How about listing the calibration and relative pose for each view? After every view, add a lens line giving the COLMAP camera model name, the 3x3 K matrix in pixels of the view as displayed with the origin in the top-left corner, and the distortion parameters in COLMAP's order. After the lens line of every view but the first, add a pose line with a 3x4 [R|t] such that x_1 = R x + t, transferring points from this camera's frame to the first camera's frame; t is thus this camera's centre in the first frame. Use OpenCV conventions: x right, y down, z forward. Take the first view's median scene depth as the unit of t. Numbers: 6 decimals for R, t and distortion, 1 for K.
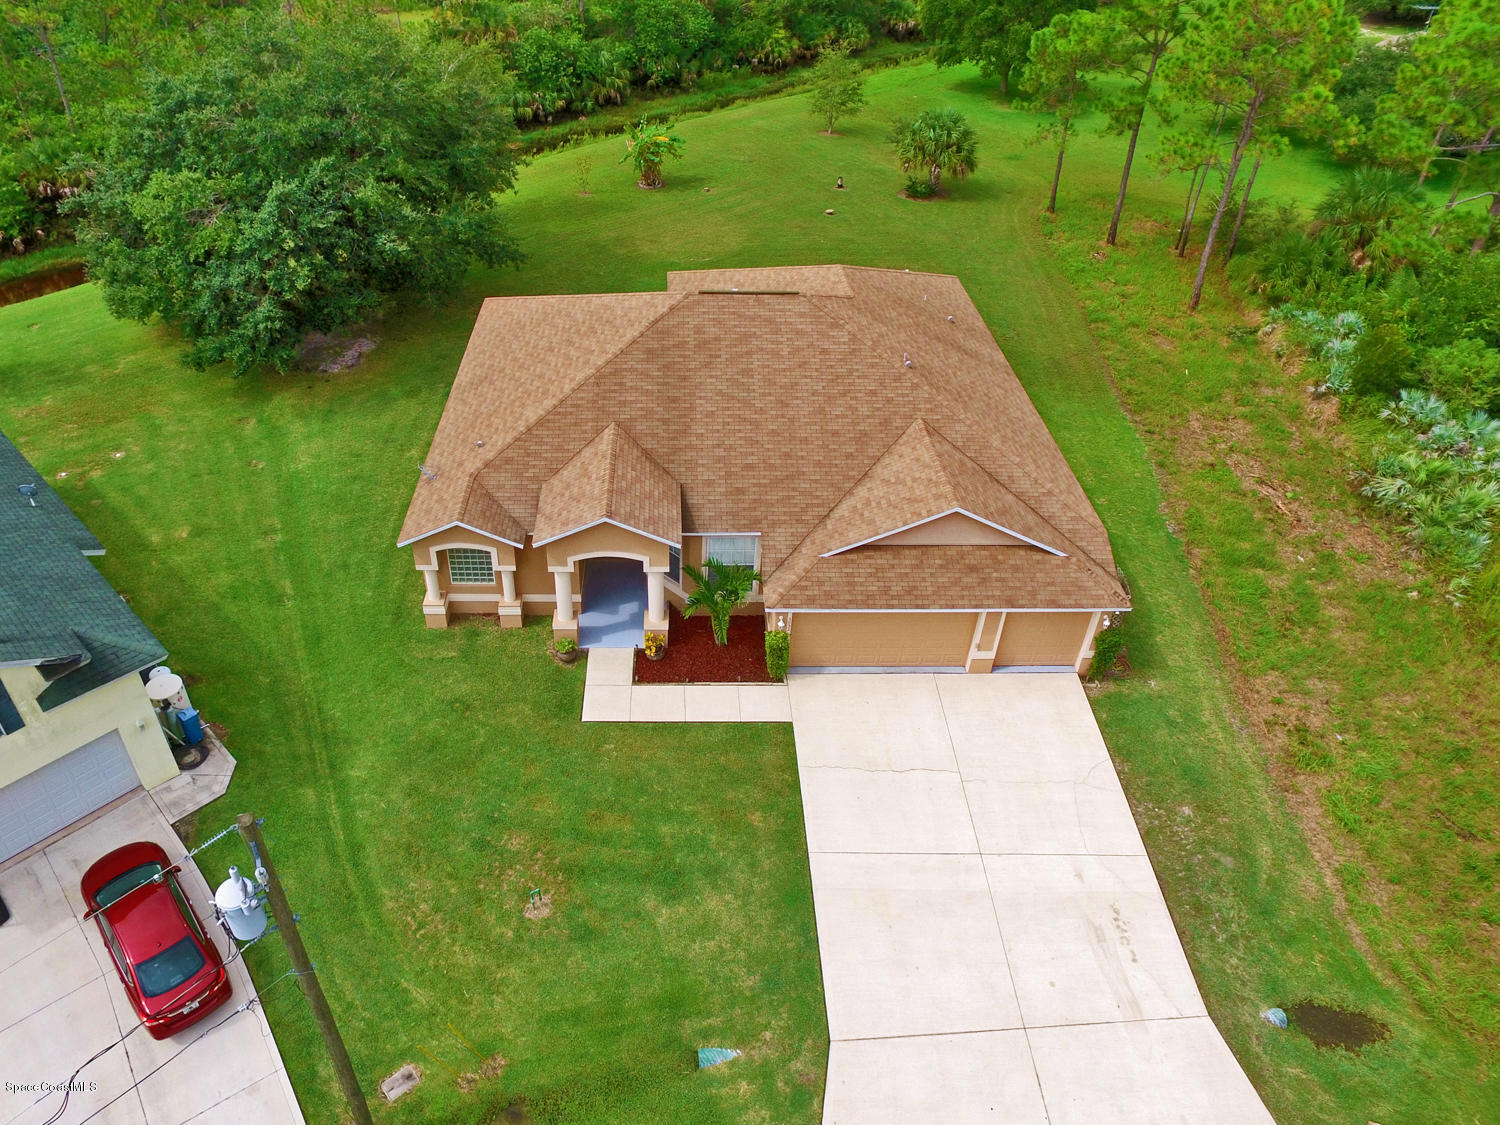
lens RADIAL K [[948.0, 0, 750.0], [0, 948.0, 562.5], [0, 0, 1]] dist [-0.093720, 0.058340]
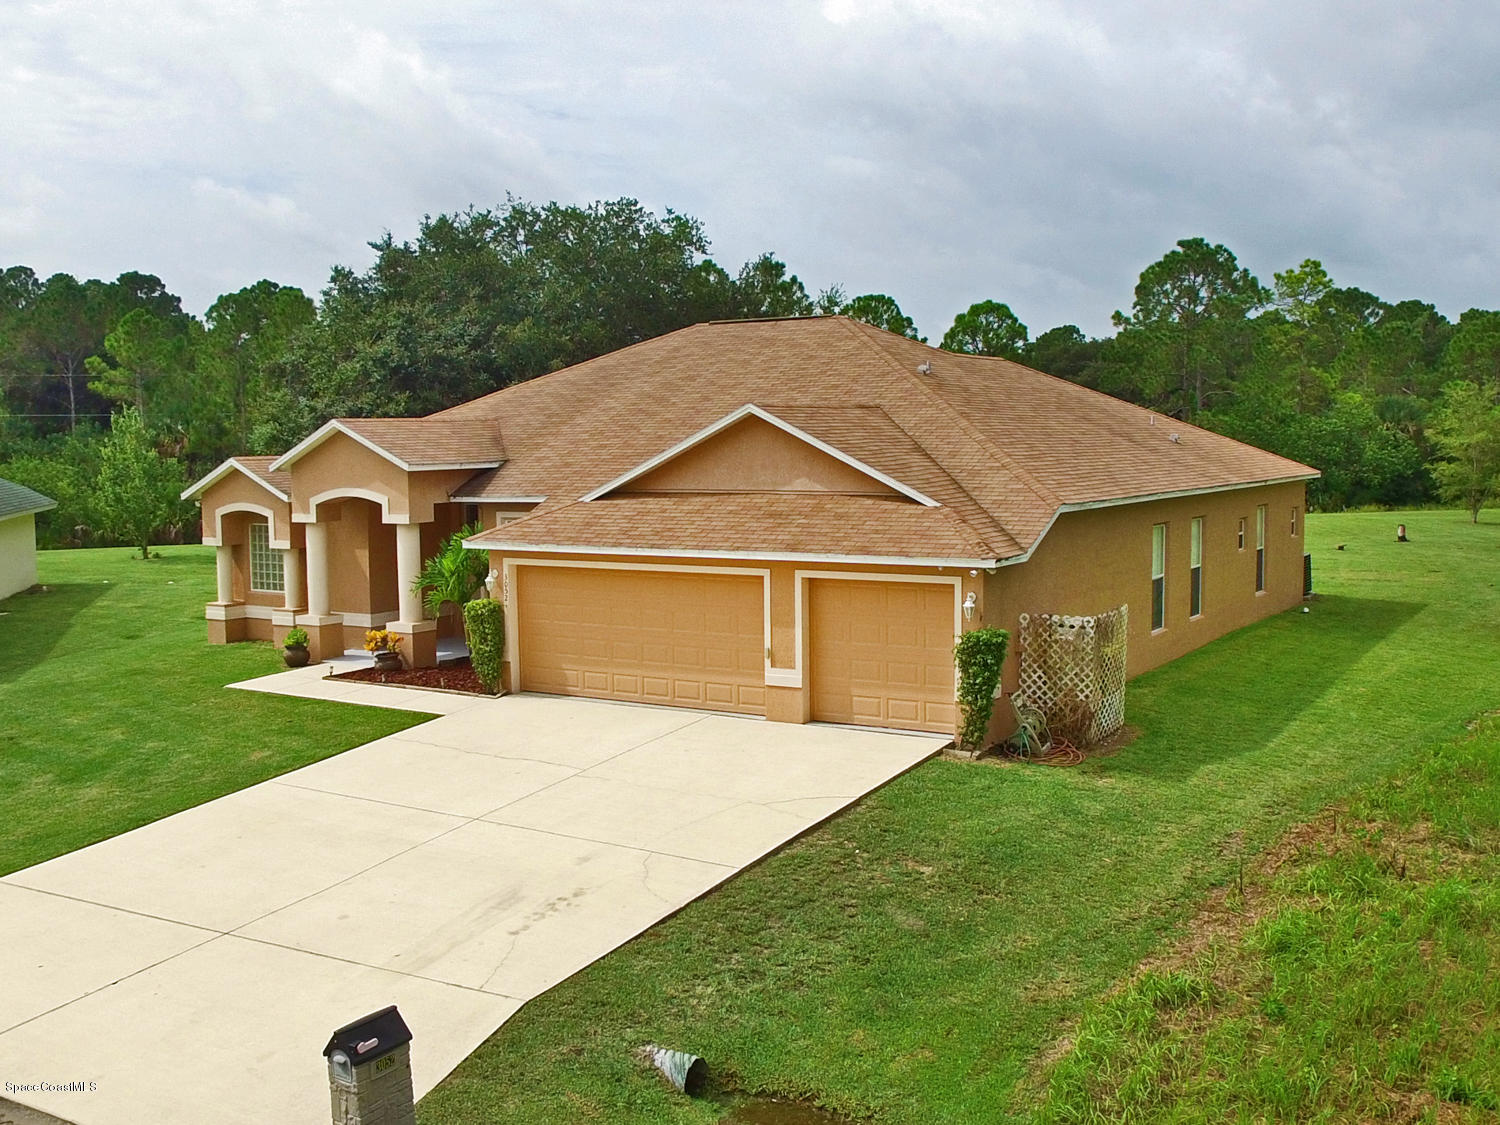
lens RADIAL K [[1616.5, 0, 750.0], [0, 1616.5, 562.5], [0, 0, 1]] dist [-0.056672, -0.002891]
pose [[0.816241, -0.006576, -0.577674, 0.791668], [-0.325046, 0.821418, -0.468634, 0.498871], [0.477593, 0.570289, 0.668337, 0.330961]]
